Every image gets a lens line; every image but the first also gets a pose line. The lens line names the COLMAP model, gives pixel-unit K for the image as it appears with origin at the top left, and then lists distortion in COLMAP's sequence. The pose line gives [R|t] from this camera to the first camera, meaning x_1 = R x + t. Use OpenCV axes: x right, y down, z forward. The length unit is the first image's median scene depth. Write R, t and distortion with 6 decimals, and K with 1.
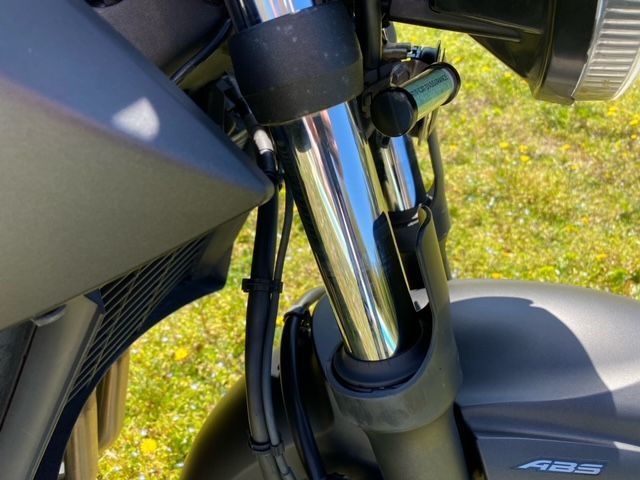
lens RADIAL K [[502.8, 0, 321.5], [0, 502.8, 254.7], [0, 0, 1]] dist [0.008455, 0.008526]
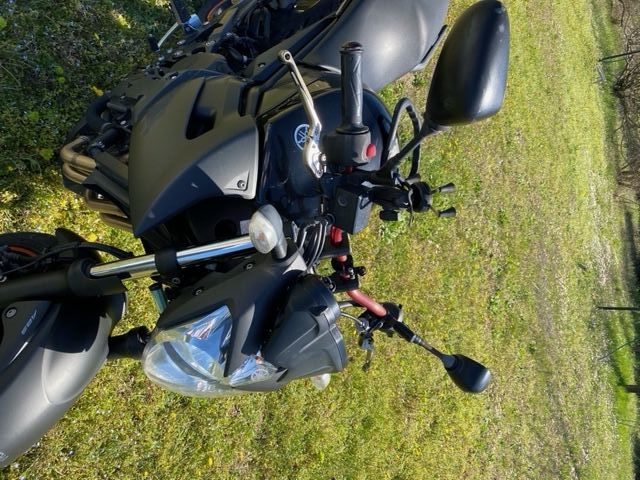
lens RADIAL K [[493.5, 0, 323.6], [0, 493.5, 245.7], [0, 0, 1]] dist [0.006586, -0.003769]
pose [[-0.184200, 0.848152, -0.496698, 0.923594], [-0.965762, -0.250105, -0.068922, -0.720024], [-0.182683, 0.466997, 0.865182, -1.586578]]
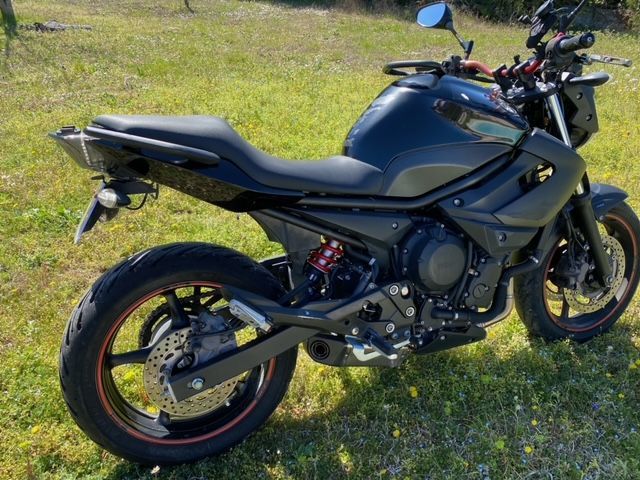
lens RADIAL K [[480.6, 0, 320.0], [0, 480.6, 240.0], [0, 0, 1]] dist [-0.000228, -0.000013]
pose [[0.823609, -0.325733, 0.464292, -3.765094], [0.403407, 0.911870, -0.075866, -0.091653], [-0.398662, 0.249782, 0.882427, -1.935731]]
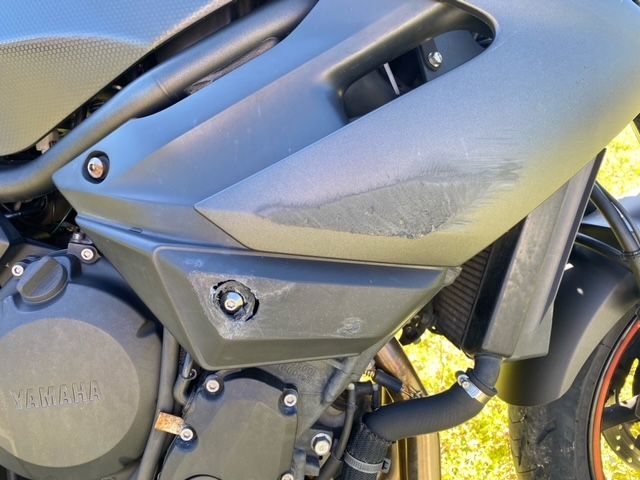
lens RADIAL K [[486.2, 0, 320.2], [0, 486.2, 233.4], [0, 0, 1]] dist [0.001313, -0.005049]
pose [[0.931626, -0.263174, 0.250623, -1.162059], [0.332886, 0.894656, -0.297955, 0.345829], [-0.145807, 0.361012, 0.921092, -0.290196]]
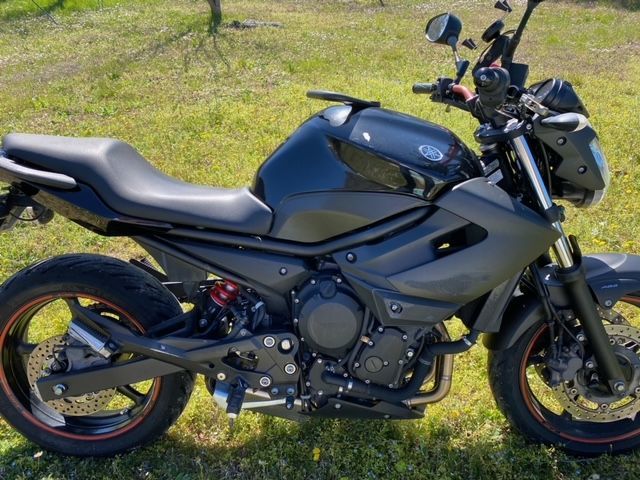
lens RADIAL K [[486.2, 0, 320.2], [0, 486.2, 233.4], [0, 0, 1]] dist [0.001313, -0.005049]
pose [[0.973493, -0.192538, 0.123450, -1.815515], [0.213767, 0.957880, -0.191755, 0.185862], [-0.081331, 0.213062, 0.973648, -2.272268]]
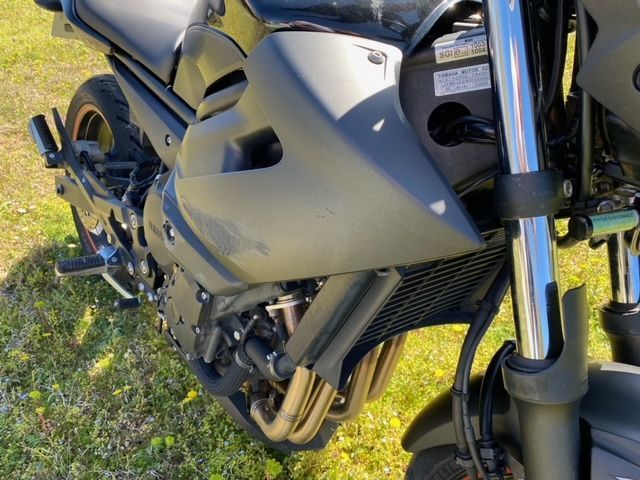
lens RADIAL K [[502.8, 0, 321.5], [0, 502.8, 254.7], [0, 0, 1]] dist [0.008455, 0.008526]
pose [[0.781630, 0.255751, -0.568899, 0.296136], [-0.331280, 0.943016, -0.031221, 0.107056], [0.528496, 0.212868, 0.821814, -0.594227]]
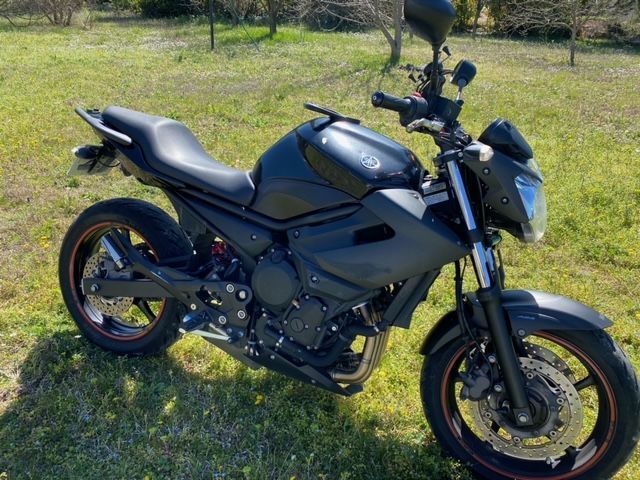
lens RADIAL K [[485.4, 0, 327.1], [0, 485.4, 238.4], [0, 0, 1]] dist [0.008163, -0.001515]
pose [[0.985177, 0.030945, -0.168730, -0.453886], [-0.078125, 0.956607, -0.280714, 0.840645], [0.152721, 0.289735, 0.944844, -2.802510]]
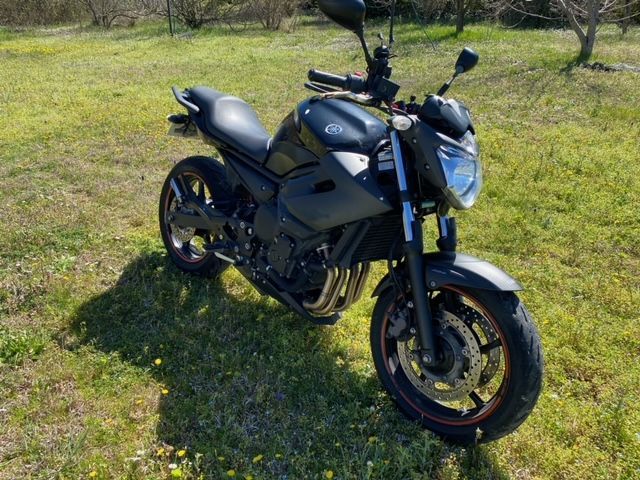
lens RADIAL K [[482.4, 0, 321.4], [0, 482.4, 242.3], [0, 0, 1]] dist [0.048087, -0.066980]
pose [[0.846369, 0.158932, -0.508331, 1.470997], [-0.298167, 0.932245, -0.204976, 1.158050], [0.441312, 0.325053, 0.836411, -2.945922]]
